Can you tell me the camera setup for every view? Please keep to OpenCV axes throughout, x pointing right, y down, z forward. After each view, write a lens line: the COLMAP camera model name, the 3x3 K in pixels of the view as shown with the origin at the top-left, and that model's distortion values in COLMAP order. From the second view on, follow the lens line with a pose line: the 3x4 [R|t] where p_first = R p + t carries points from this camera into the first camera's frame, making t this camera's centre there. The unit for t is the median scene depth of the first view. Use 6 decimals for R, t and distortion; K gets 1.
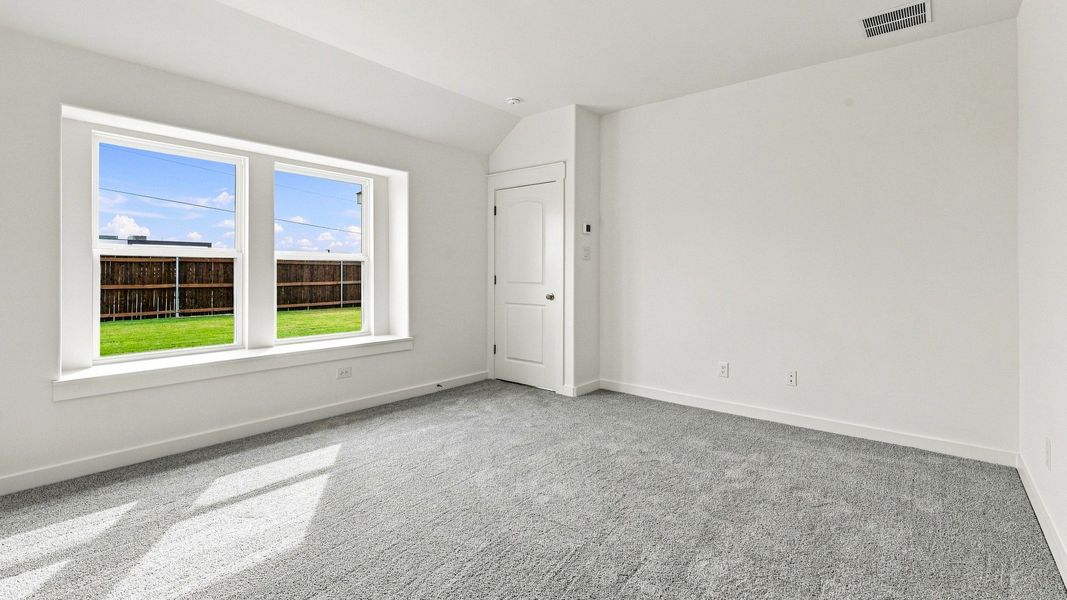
lens RADIAL K [[477.1, 0, 534.3], [0, 477.1, 267.7], [0, 0, 1]] dist [0.001165, 0.000168]
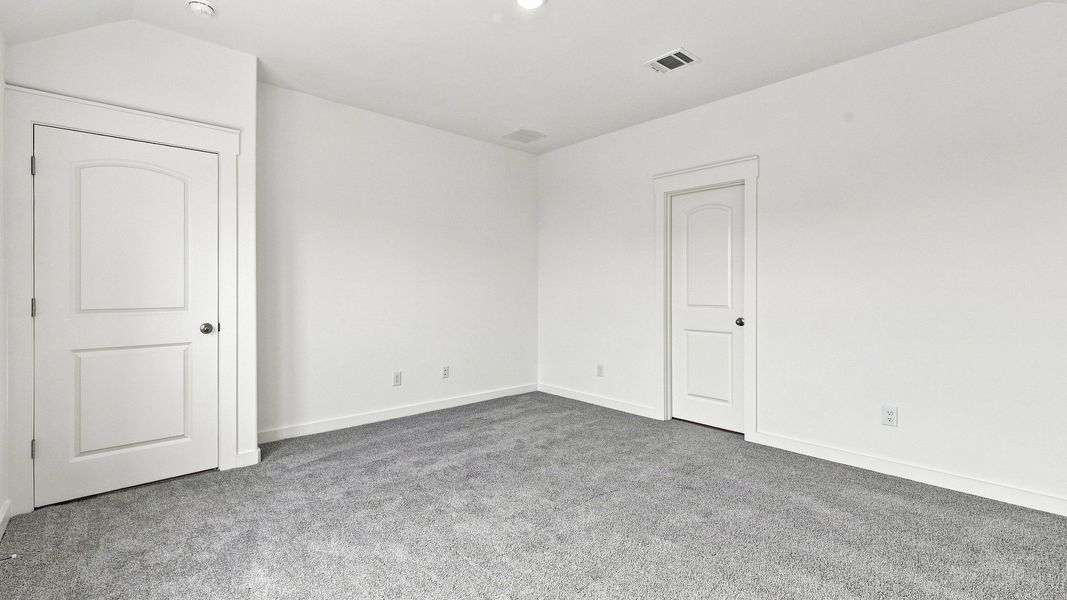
lens RADIAL K [[472.7, 0, 535.0], [0, 472.7, 287.1], [0, 0, 1]] dist [0.000830, -0.000201]
pose [[0.141406, 0.000708, 0.989951, -0.651524], [-0.002609, 0.999997, -0.000342, 0.003960], [-0.989948, -0.002534, 0.141407, 0.556579]]
